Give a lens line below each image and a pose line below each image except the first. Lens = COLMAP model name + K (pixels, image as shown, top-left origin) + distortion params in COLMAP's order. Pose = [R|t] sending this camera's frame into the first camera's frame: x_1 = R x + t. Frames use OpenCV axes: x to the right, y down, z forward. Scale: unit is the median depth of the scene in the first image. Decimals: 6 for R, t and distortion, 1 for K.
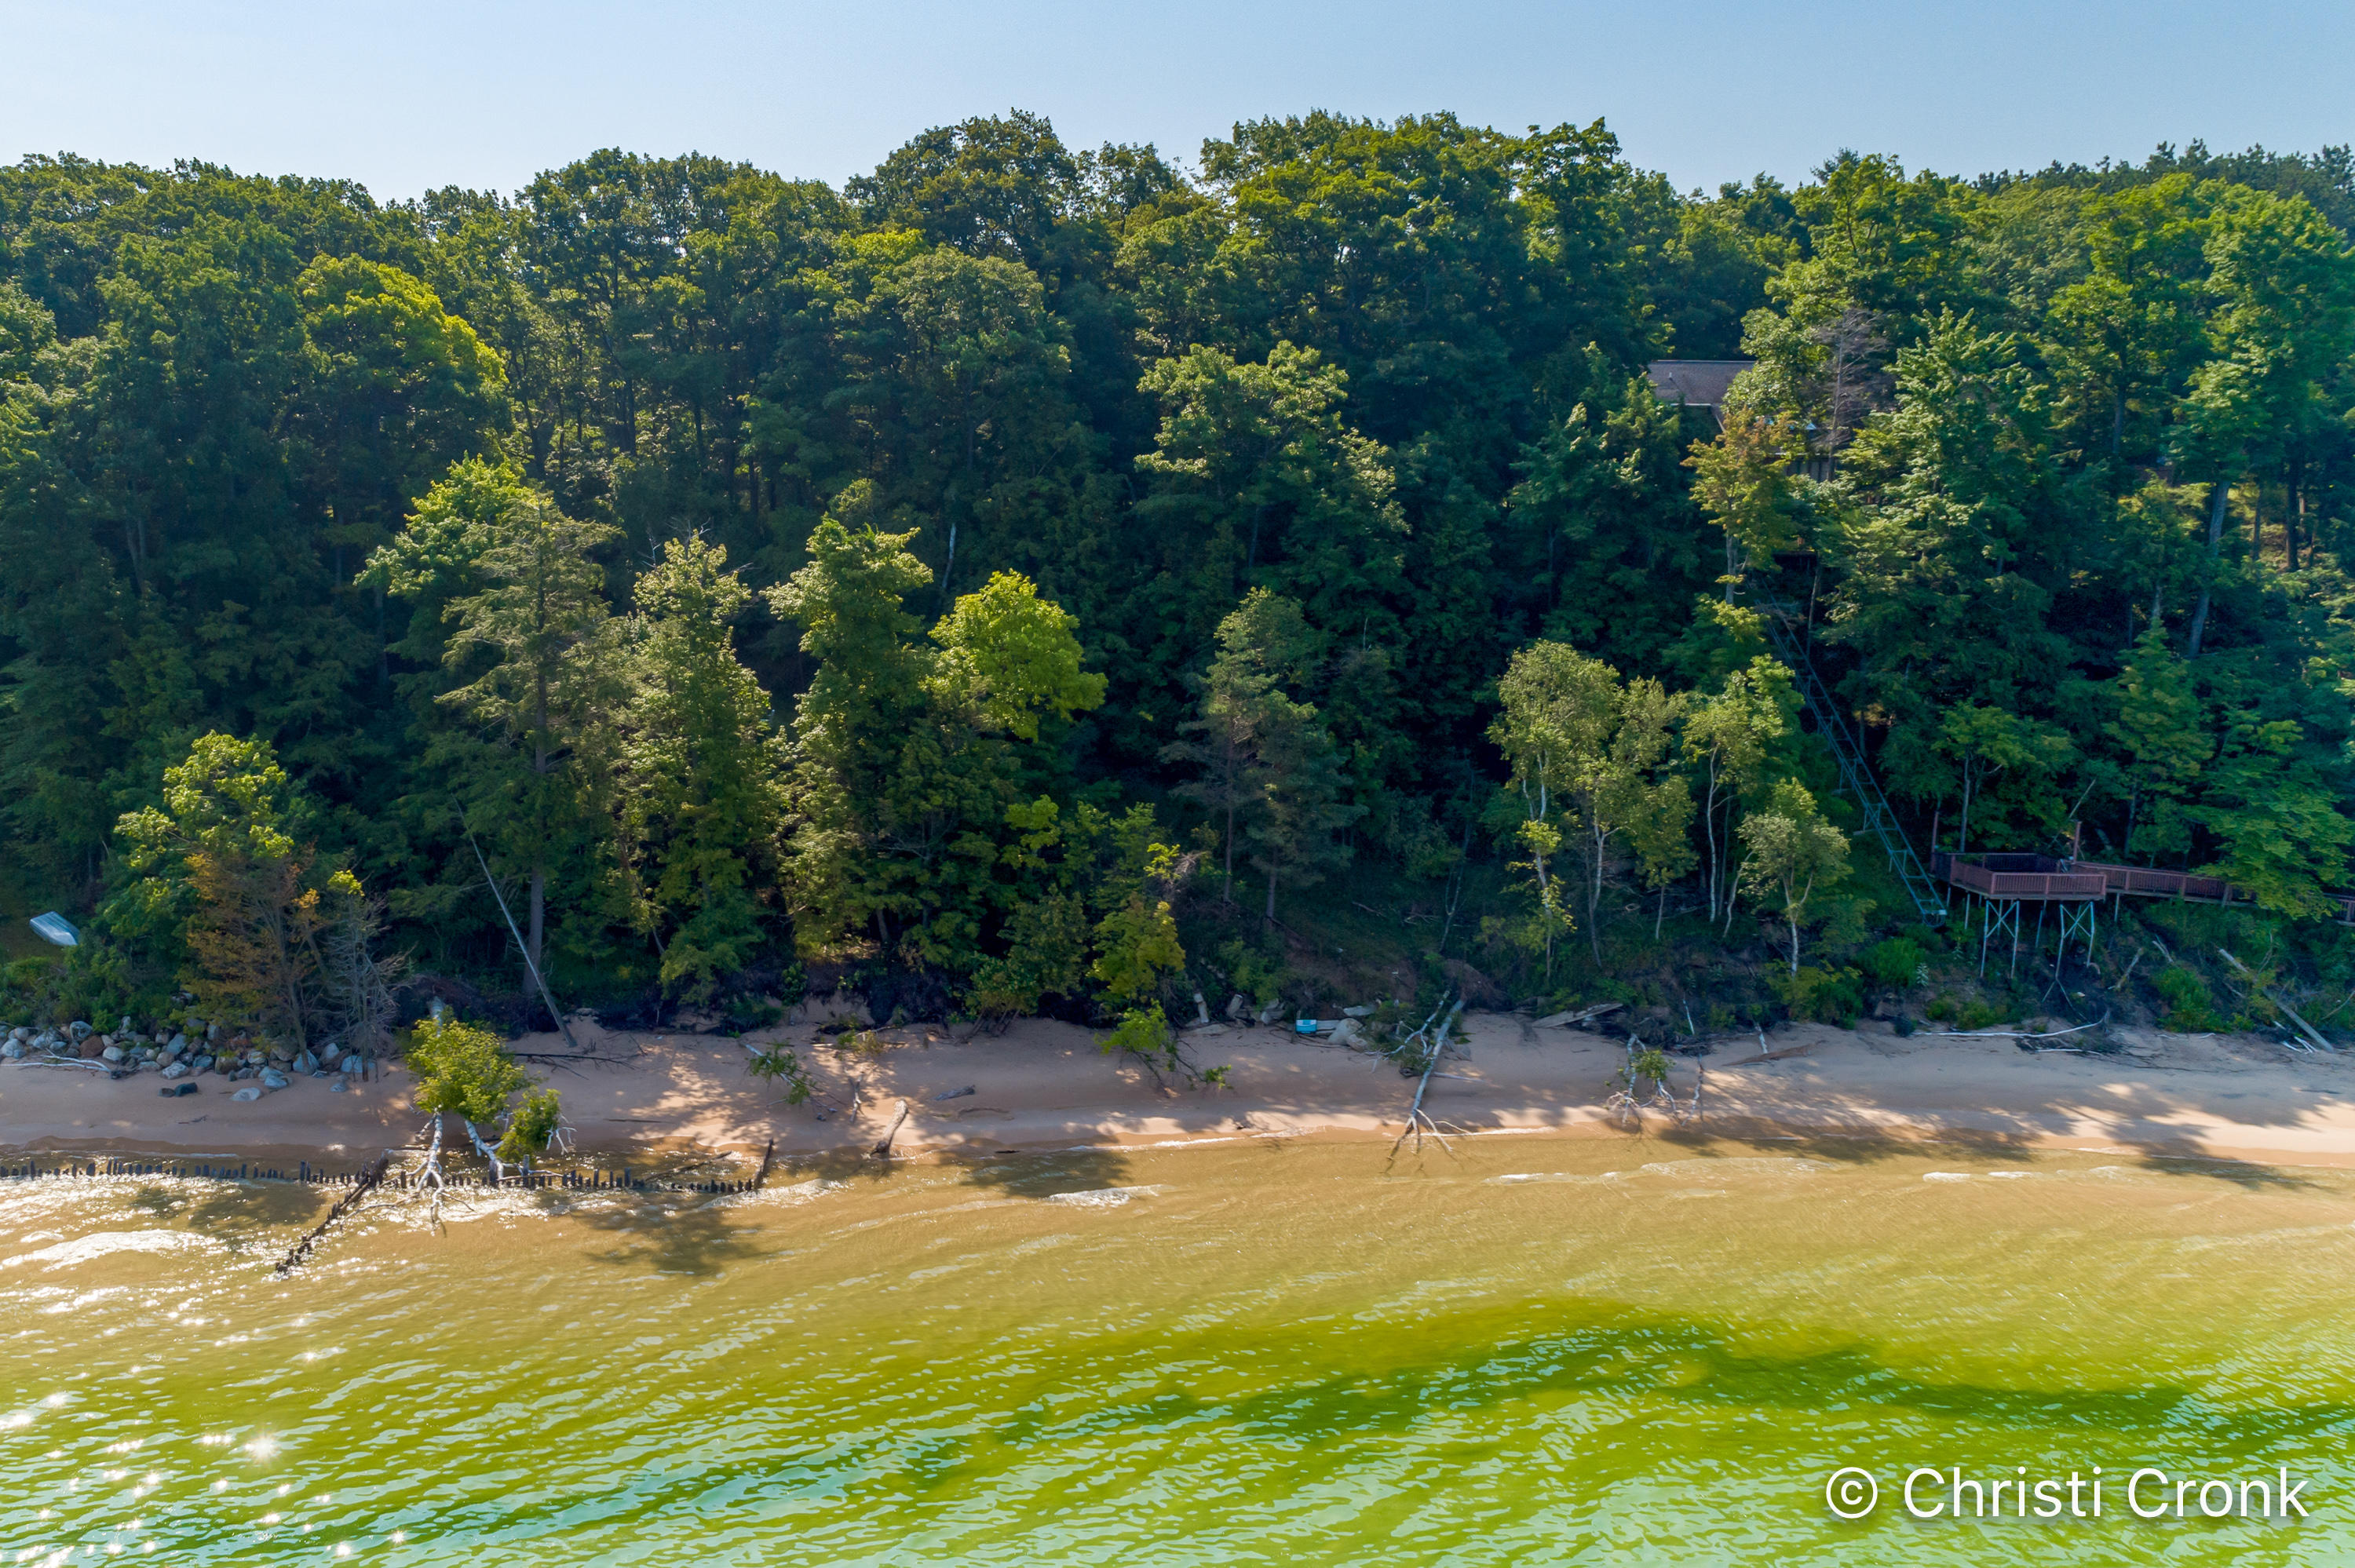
lens RADIAL K [[1907.8, 0, 866.9], [0, 1907.8, 820.5], [0, 0, 1]] dist [0.008916, 0.005038]
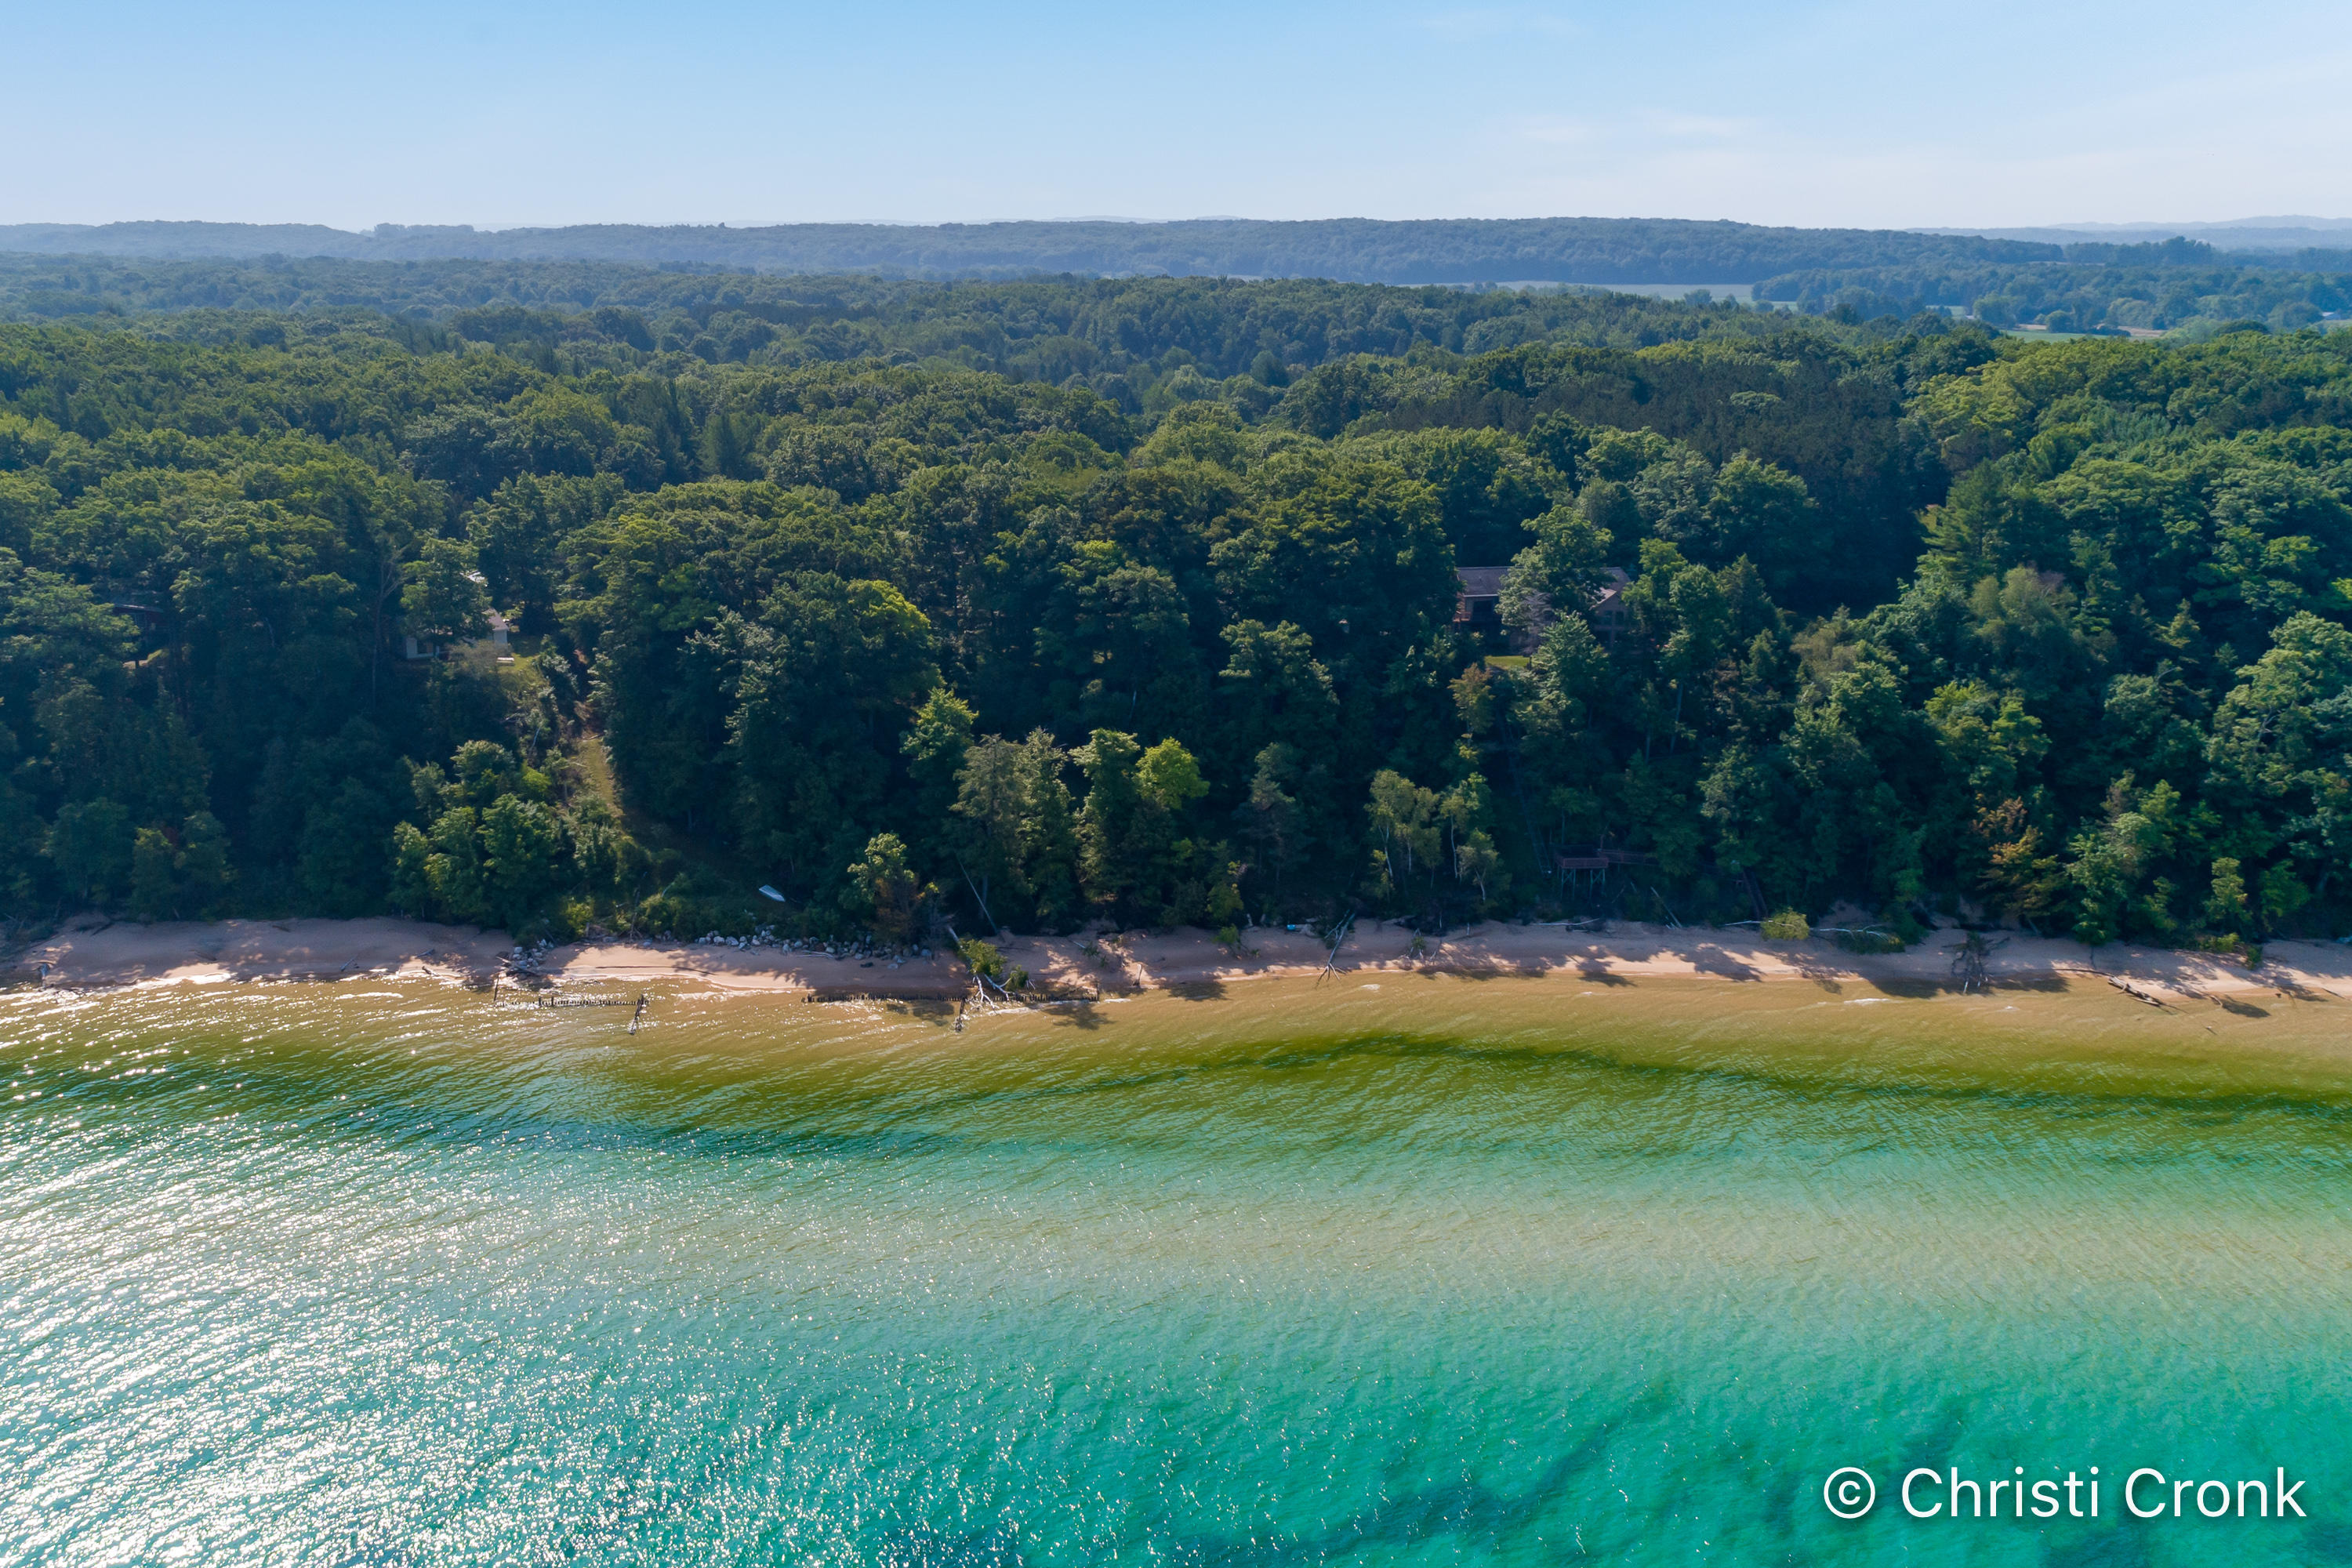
lens RADIAL K [[1875.8, 0, 1001.3], [0, 1875.8, 778.9], [0, 0, 1]] dist [0.016758, 0.006970]
pose [[0.998329, -0.018154, 0.054864, -0.287269], [0.012642, 0.994988, 0.099195, -0.341388], [-0.056390, -0.098336, 0.993554, -1.436375]]
